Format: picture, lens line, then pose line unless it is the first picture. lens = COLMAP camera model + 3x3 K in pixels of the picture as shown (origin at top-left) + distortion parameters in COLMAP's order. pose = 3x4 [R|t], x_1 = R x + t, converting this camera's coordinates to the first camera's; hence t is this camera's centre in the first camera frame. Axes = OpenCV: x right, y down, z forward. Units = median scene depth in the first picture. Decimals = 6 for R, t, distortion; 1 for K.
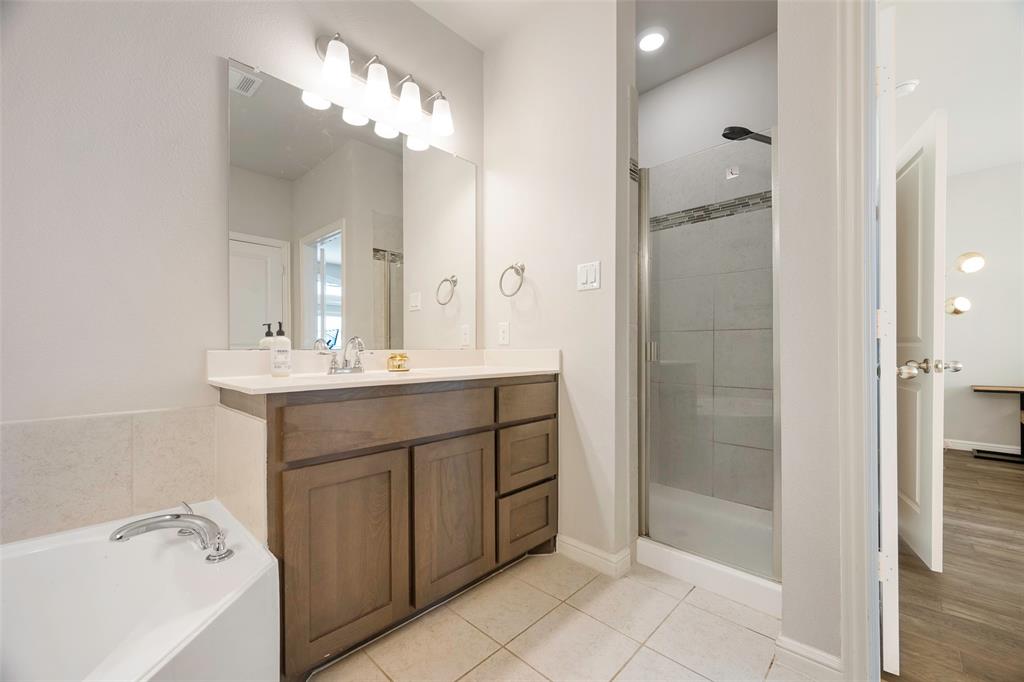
lens RADIAL K [[405.1, 0, 513.5], [0, 405.1, 344.1], [0, 0, 1]] dist [0.001398, 0.000037]
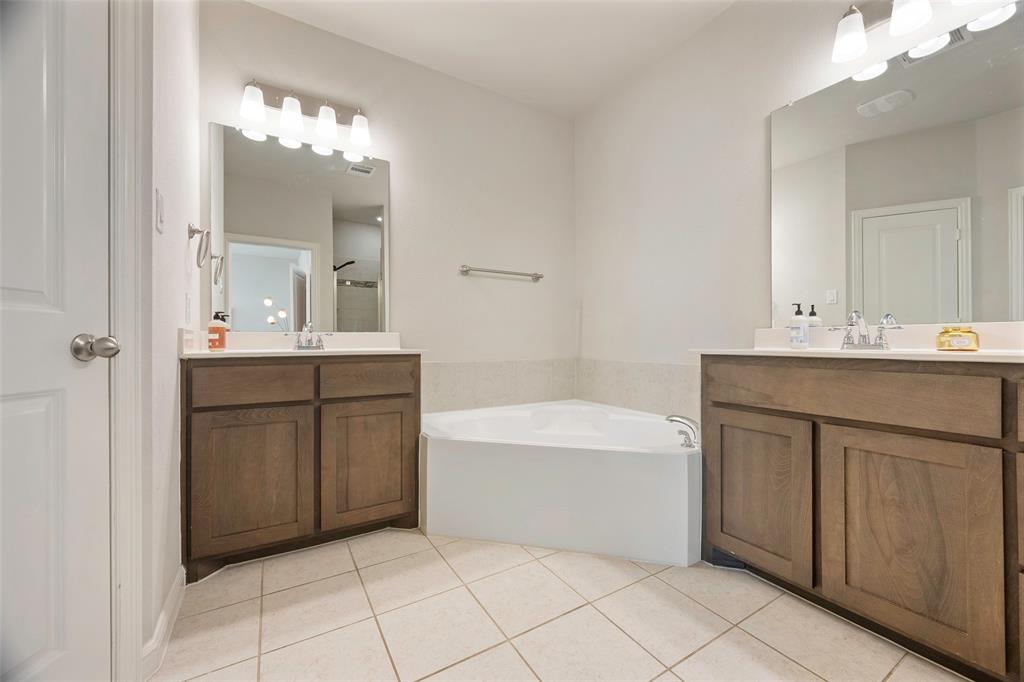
lens RADIAL K [[405.1, 0, 513.5], [0, 405.1, 344.1], [0, 0, 1]] dist [0.001398, 0.000037]
pose [[-0.256630, 0.004036, -0.966501, 0.827899], [0.015188, 0.999885, 0.000143, 0.054953], [0.966390, -0.014643, -0.256661, 0.531221]]
